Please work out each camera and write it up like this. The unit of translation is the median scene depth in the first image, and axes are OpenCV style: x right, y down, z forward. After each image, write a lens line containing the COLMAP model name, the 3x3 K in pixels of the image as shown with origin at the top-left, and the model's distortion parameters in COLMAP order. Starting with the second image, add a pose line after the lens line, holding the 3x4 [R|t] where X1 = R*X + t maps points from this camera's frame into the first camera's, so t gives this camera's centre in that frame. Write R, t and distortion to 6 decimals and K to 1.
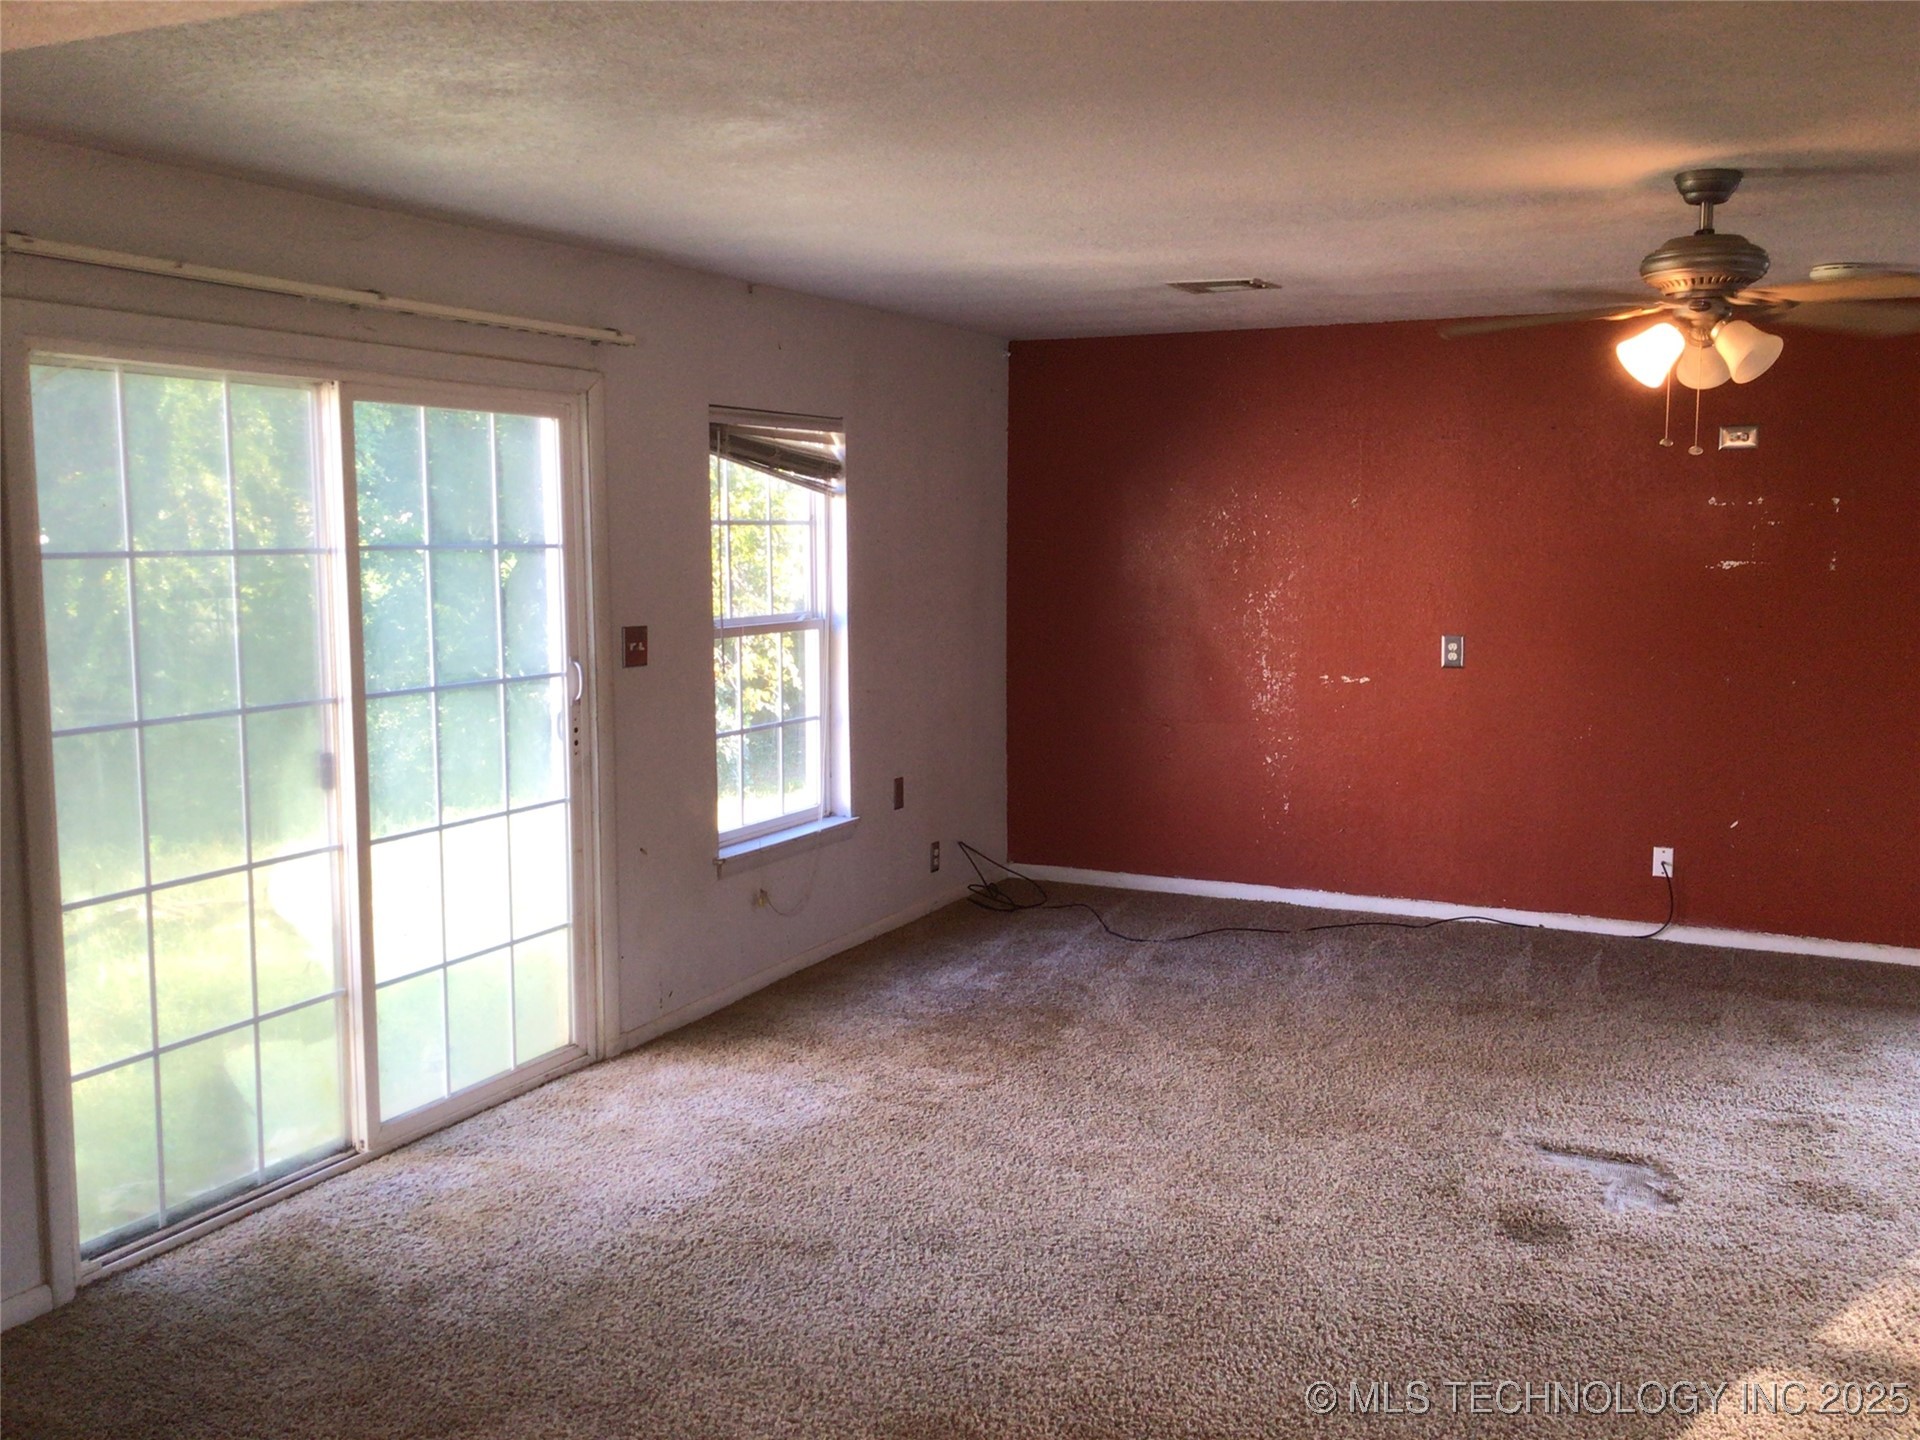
lens RADIAL K [[1703.1, 0, 960.0], [0, 1703.1, 720.0], [0, 0, 1]] dist [0.013238, -0.103368]
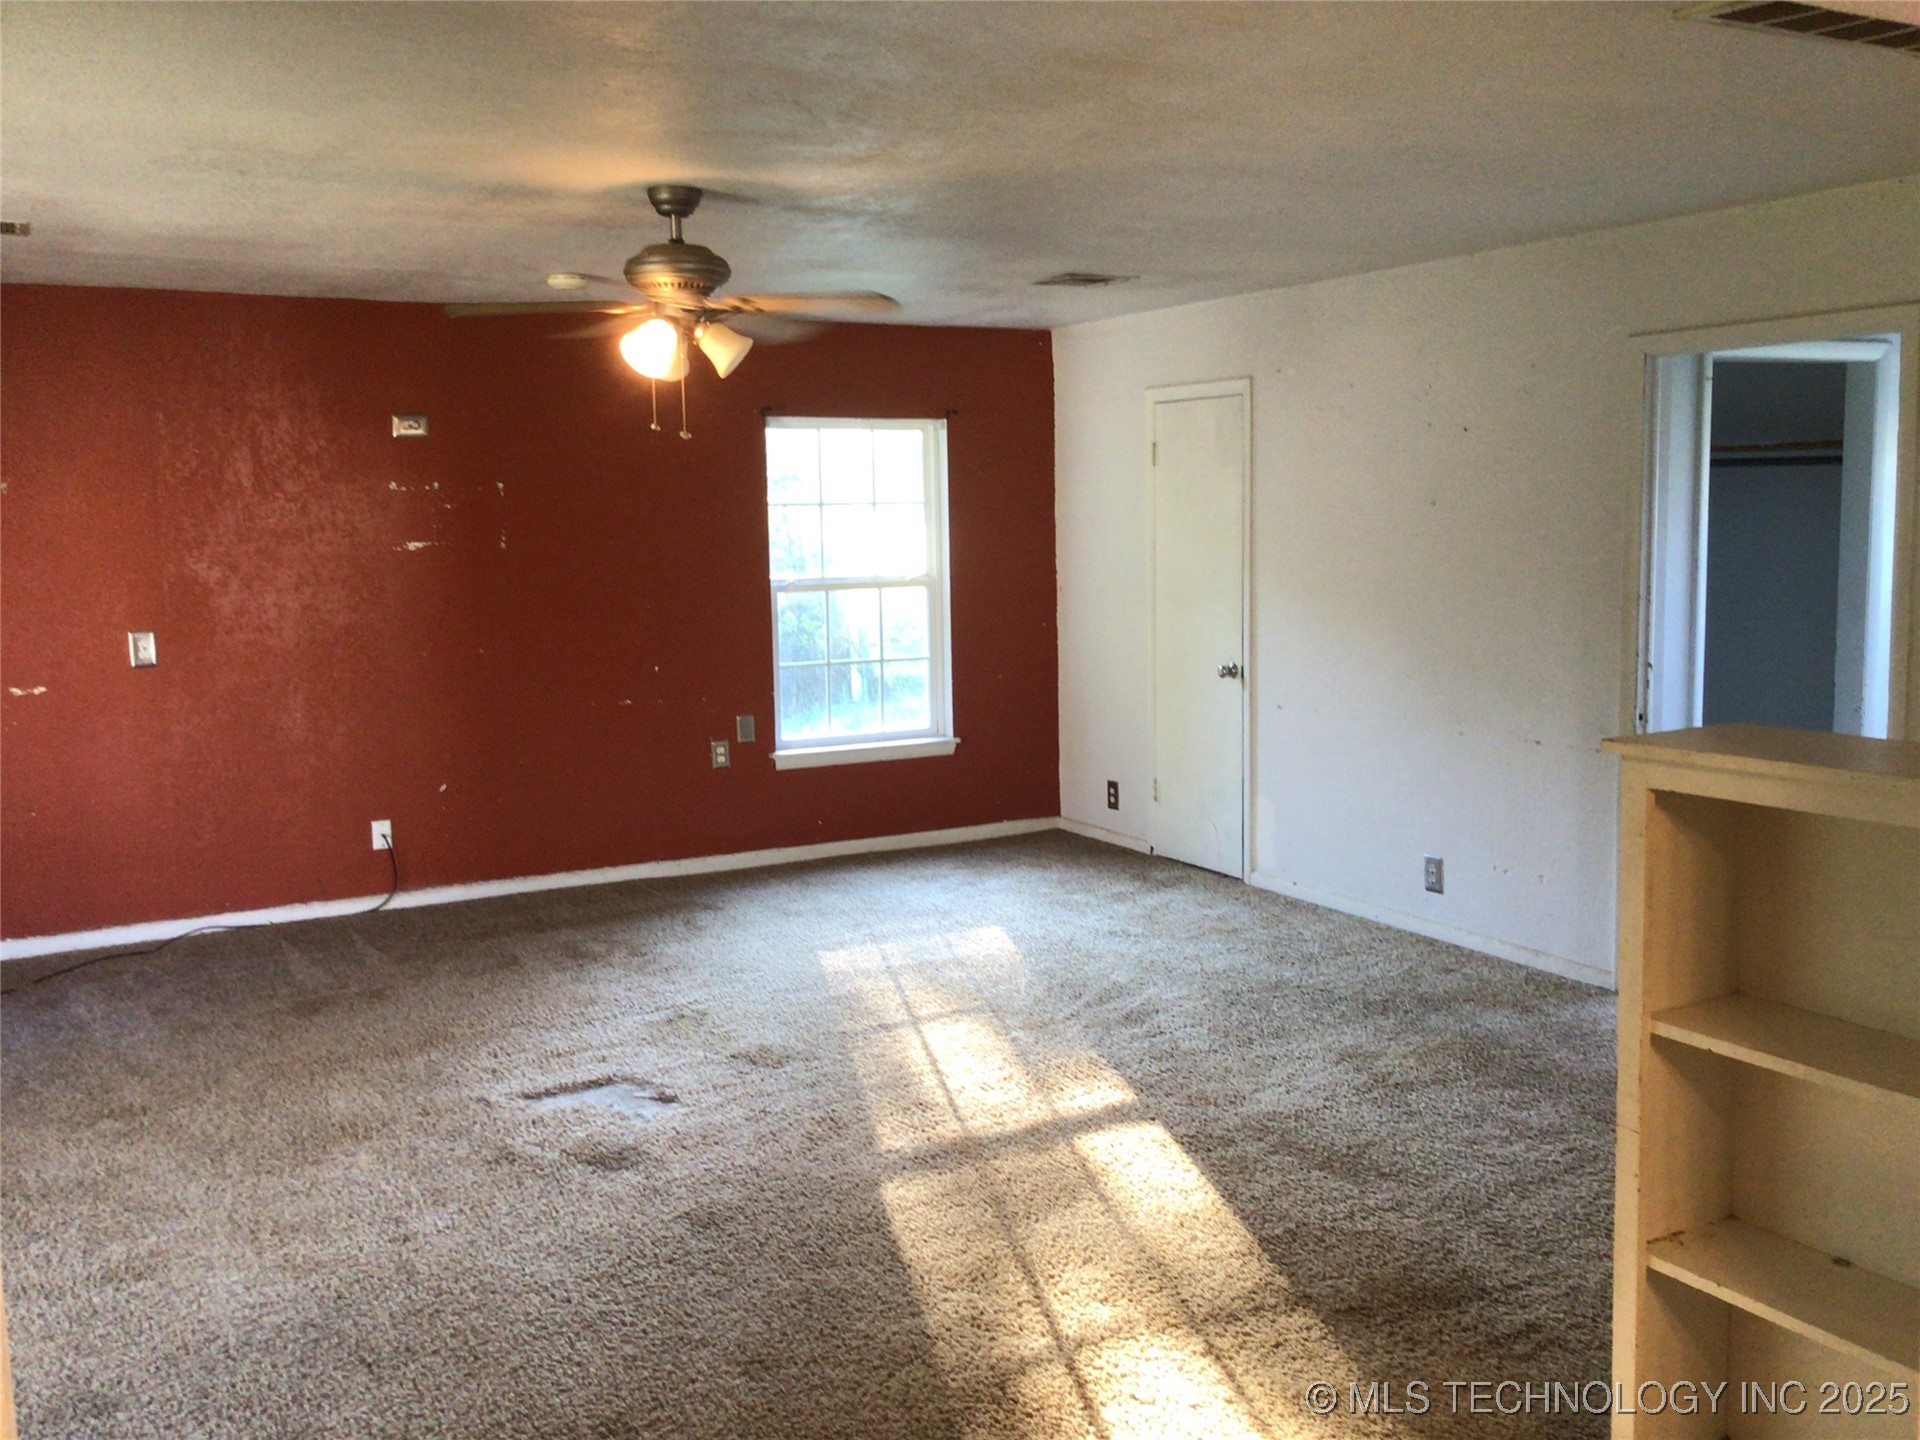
lens RADIAL K [[1703.1, 0, 960.0], [0, 1703.1, 720.0], [0, 0, 1]] dist [0.013238, -0.103368]
pose [[0.568450, -0.120559, 0.813837, -0.351613], [0.118891, 0.990859, 0.063739, -0.016014], [-0.814082, 0.060525, 0.577588, 0.168924]]
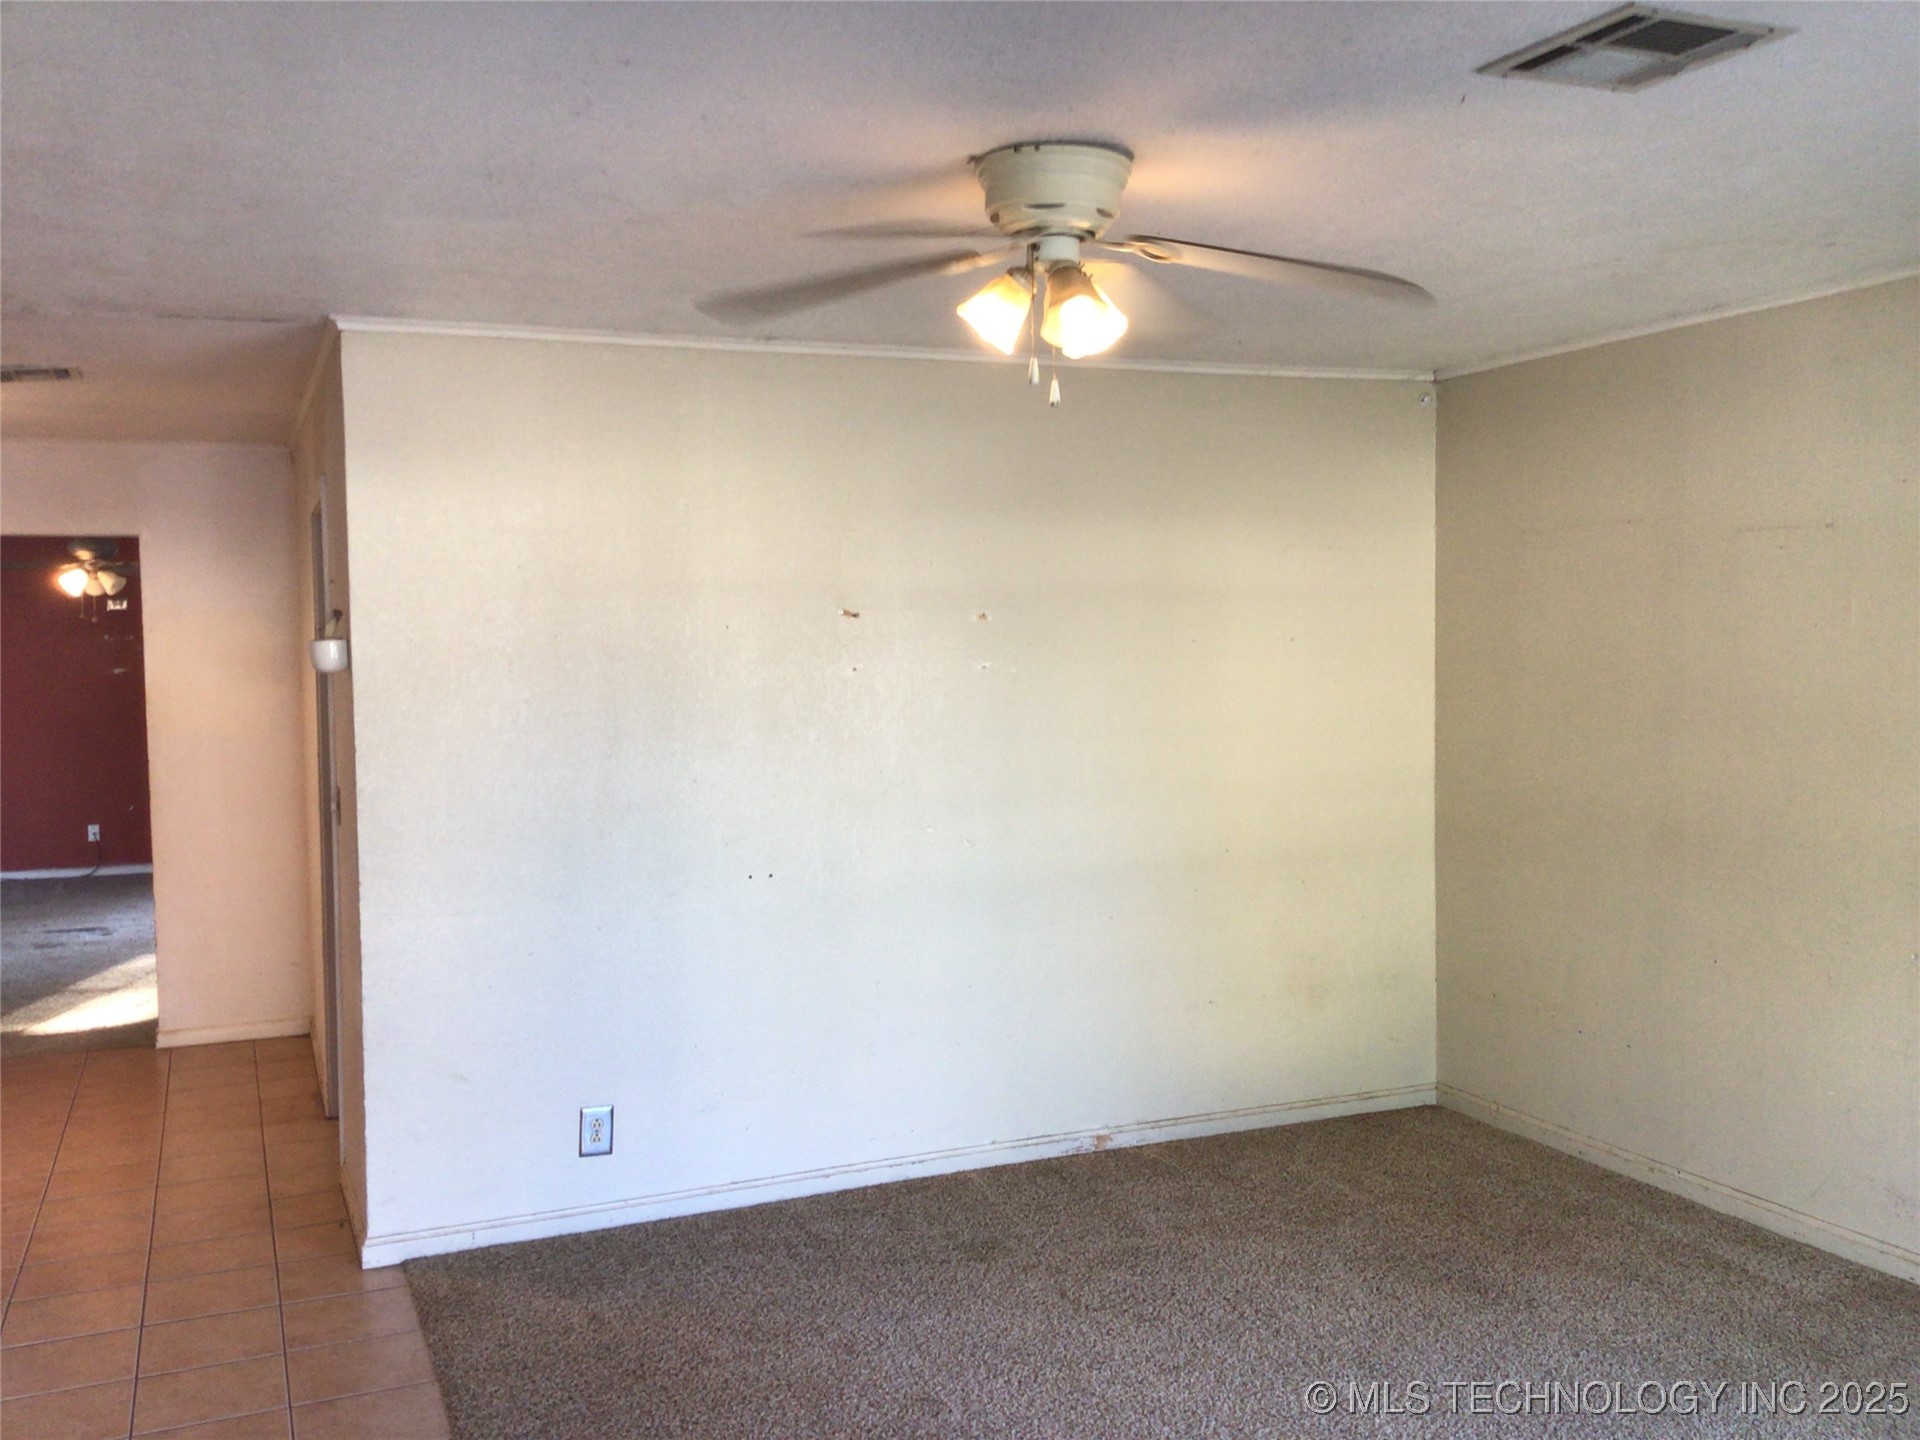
lens RADIAL K [[1703.1, 0, 960.0], [0, 1703.1, 720.0], [0, 0, 1]] dist [0.013238, -0.103368]
pose [[0.641179, -0.035462, 0.766572, -0.606196], [0.097373, 0.994617, -0.035434, 0.185388], [-0.761189, 0.097363, 0.641180, -1.407226]]
